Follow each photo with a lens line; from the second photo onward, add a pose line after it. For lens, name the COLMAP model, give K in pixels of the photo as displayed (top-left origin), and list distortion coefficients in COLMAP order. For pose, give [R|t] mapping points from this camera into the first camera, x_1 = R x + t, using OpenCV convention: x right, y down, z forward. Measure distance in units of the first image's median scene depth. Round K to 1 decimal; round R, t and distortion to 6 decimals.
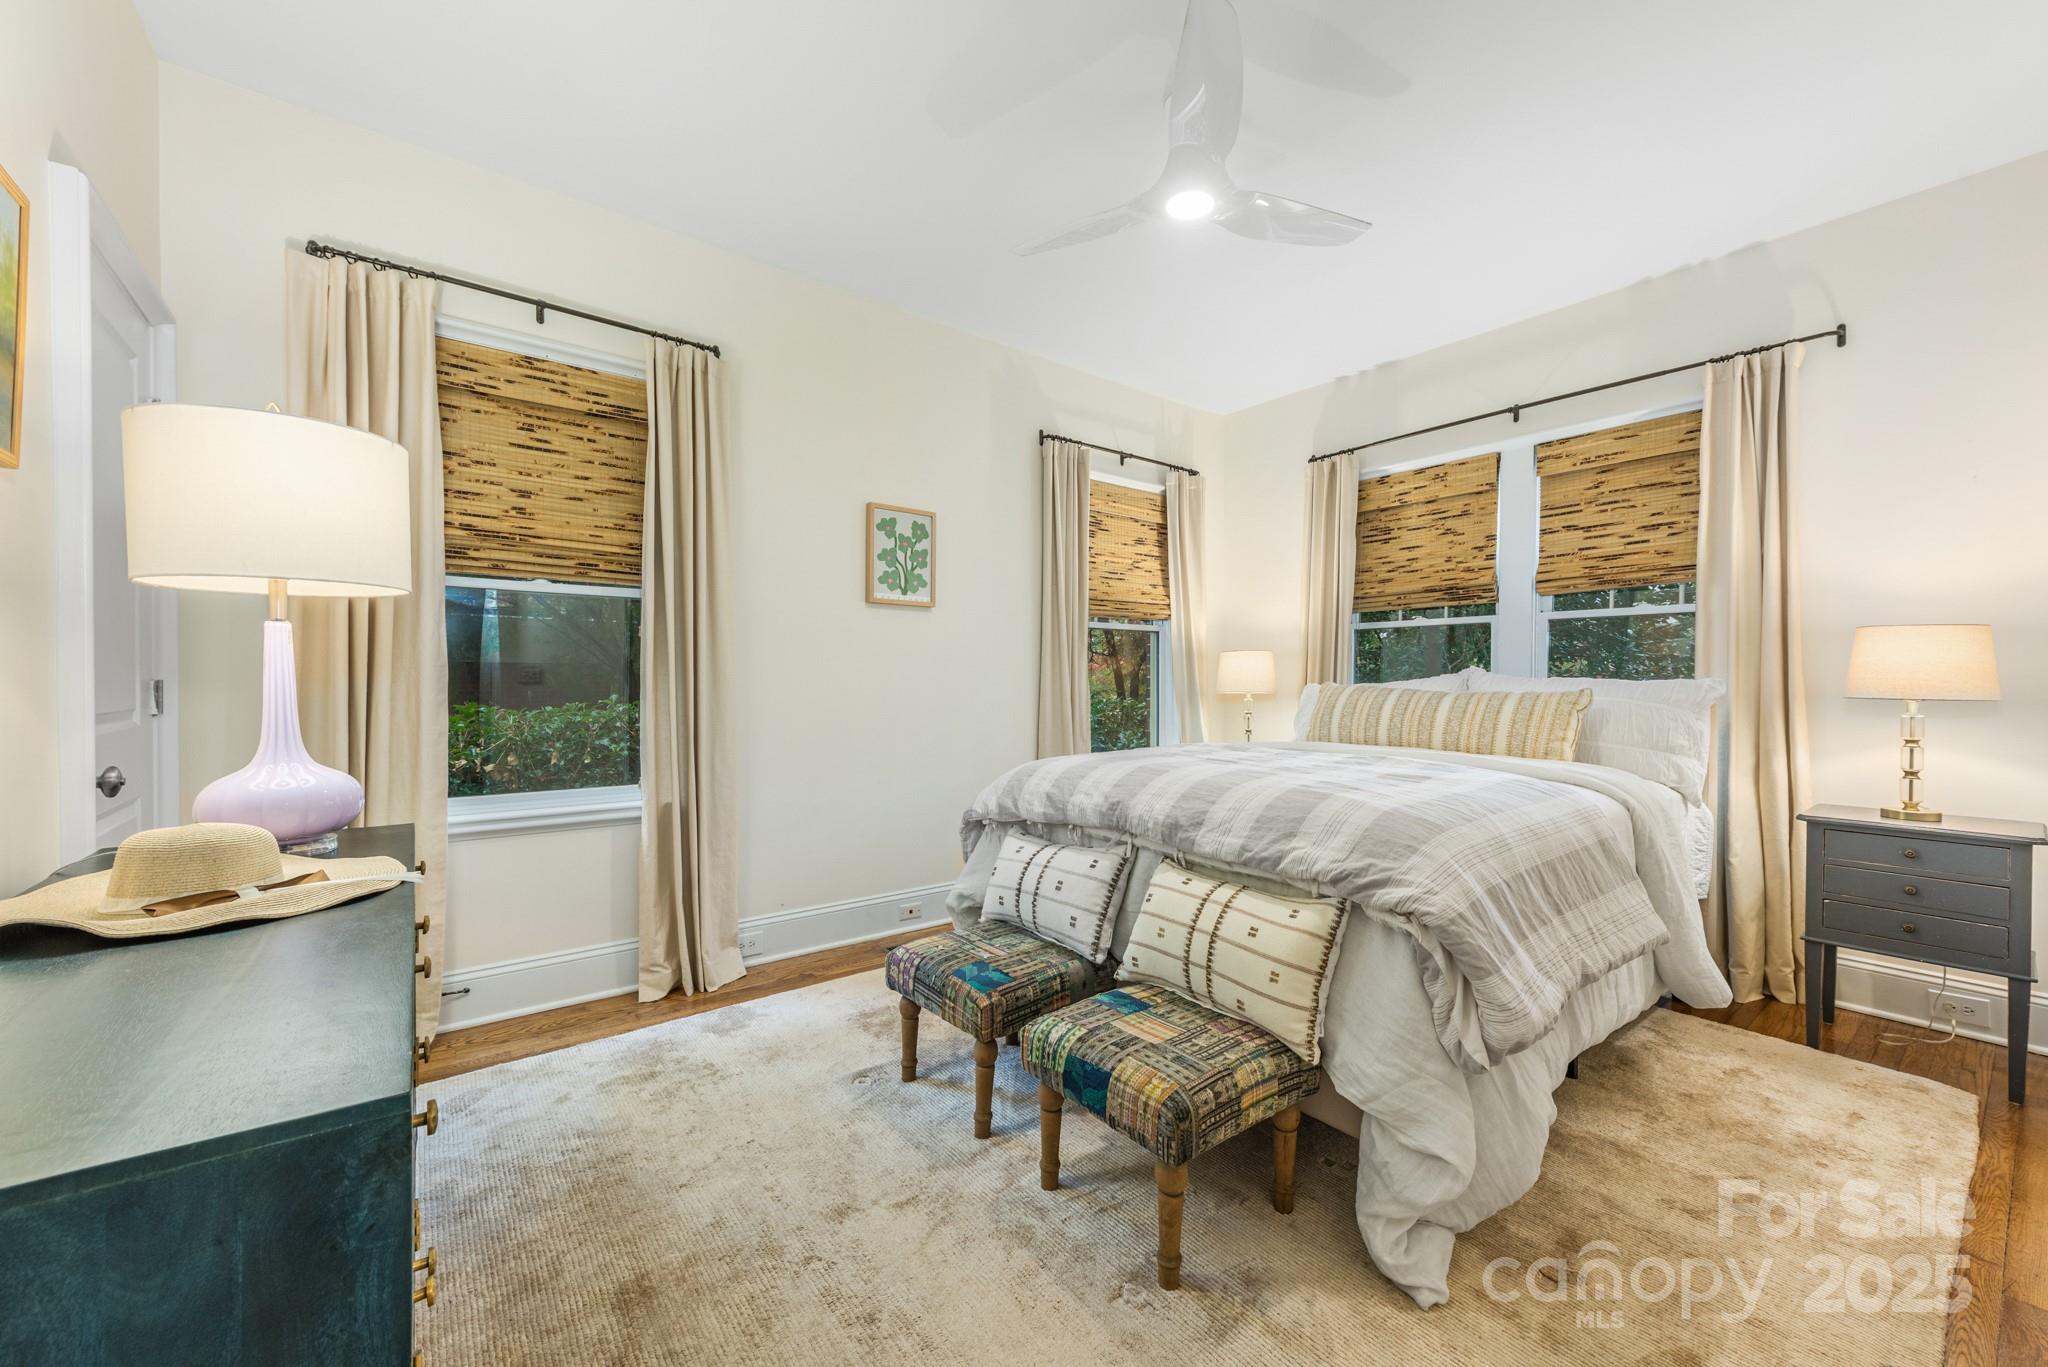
lens RADIAL K [[798.1, 0, 1027.6], [0, 798.1, 701.7], [0, 0, 1]] dist [0.009120, -0.002703]
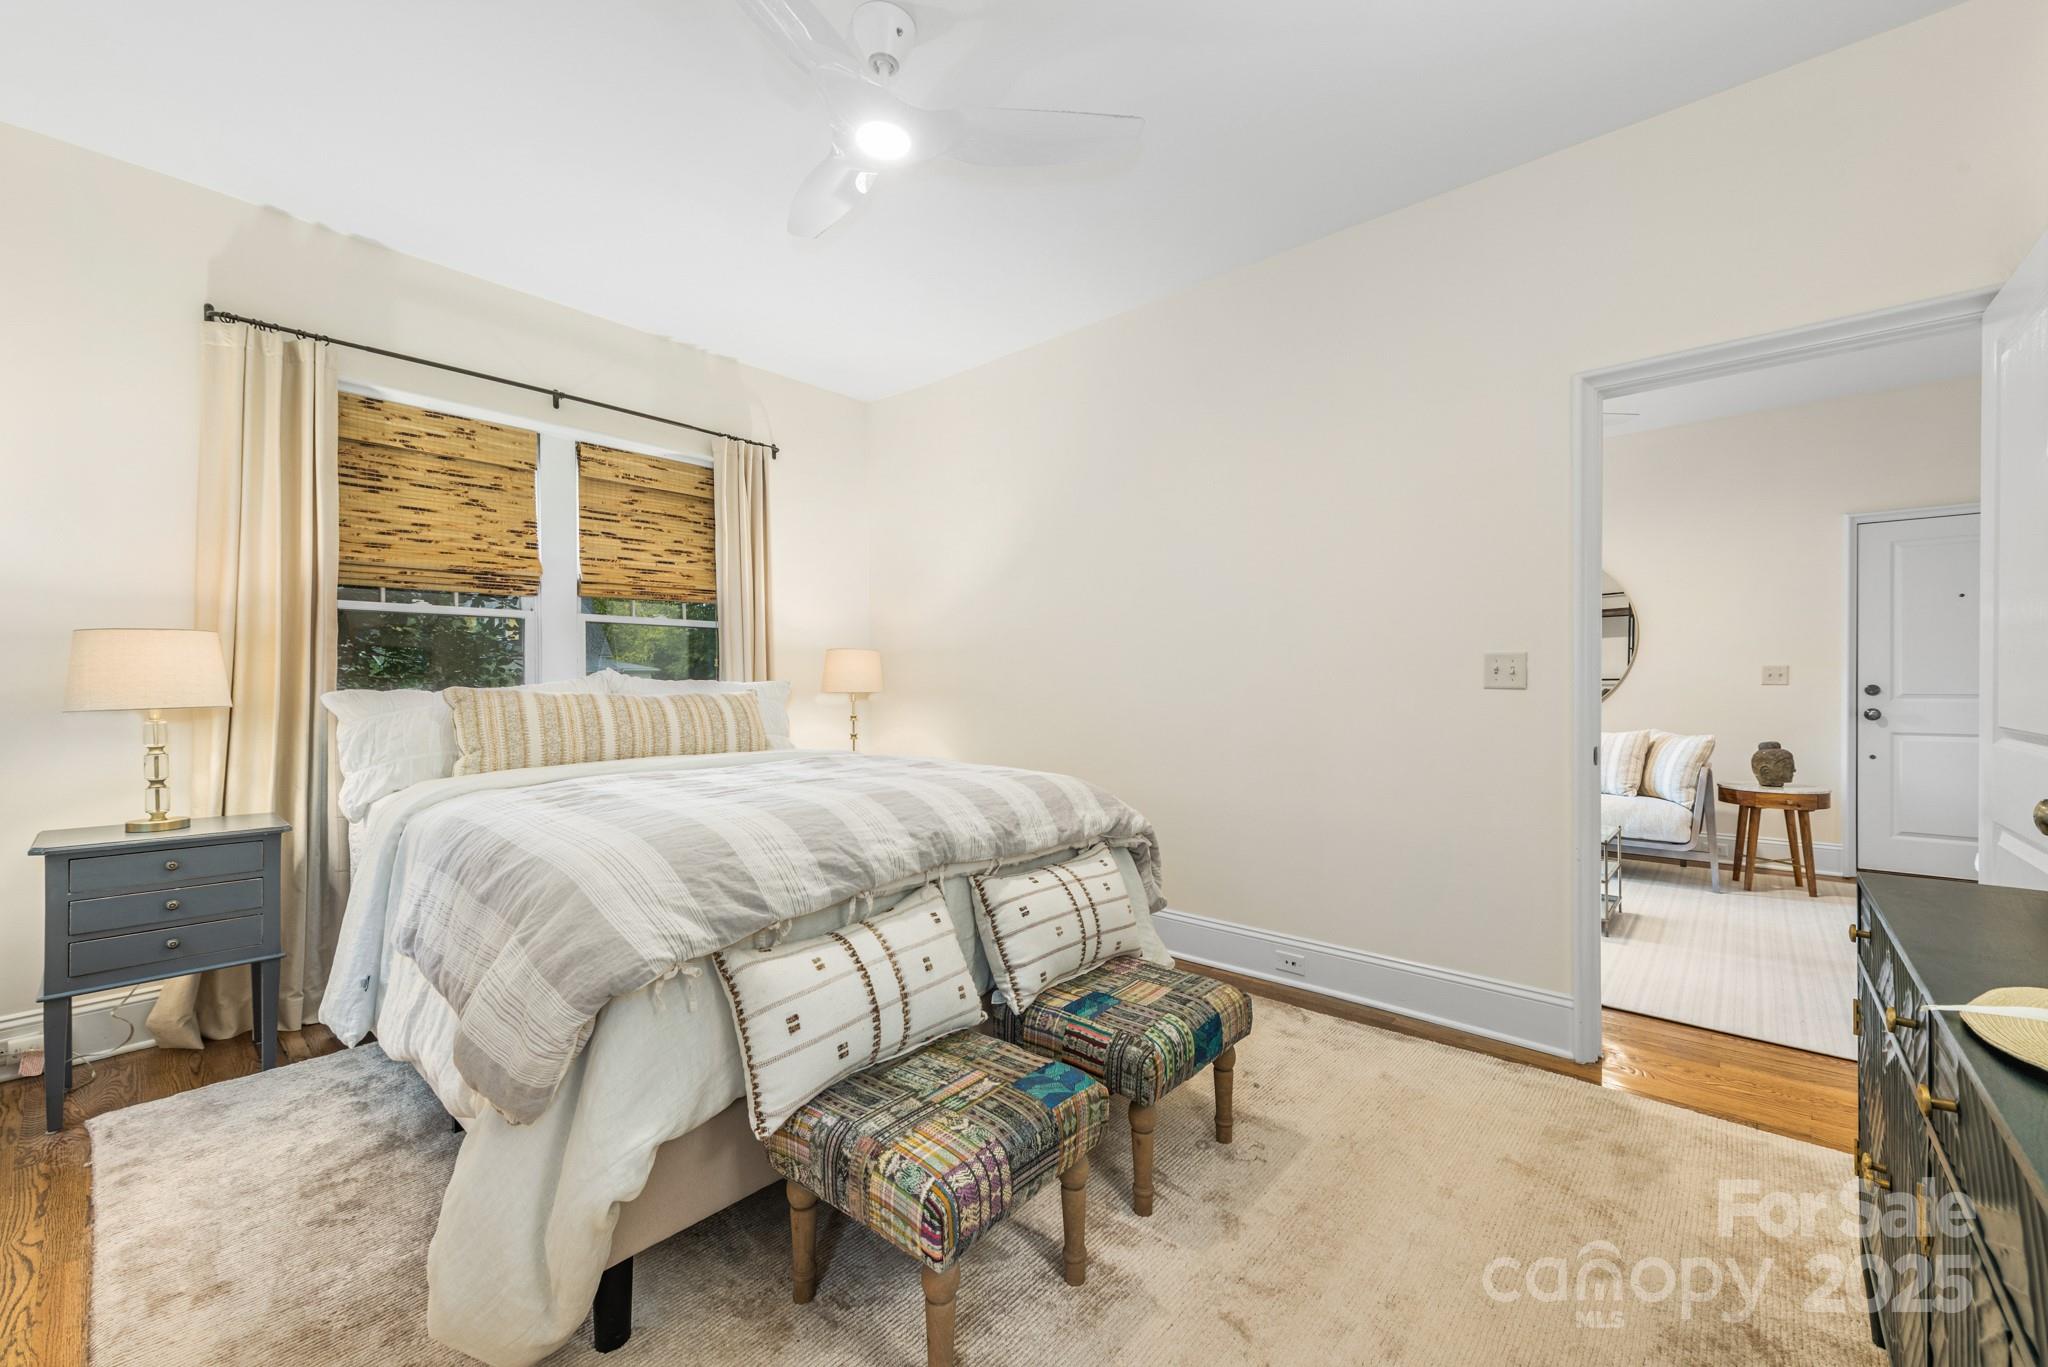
lens RADIAL K [[798.1, 0, 1063.6], [0, 798.1, 682.5], [0, 0, 1]] dist [0.009120, -0.002703]
pose [[-0.217679, -0.000803, 0.976020, -0.443164], [0.033321, 0.999411, 0.008254, -0.016998], [-0.975452, 0.034319, -0.217524, 0.651143]]
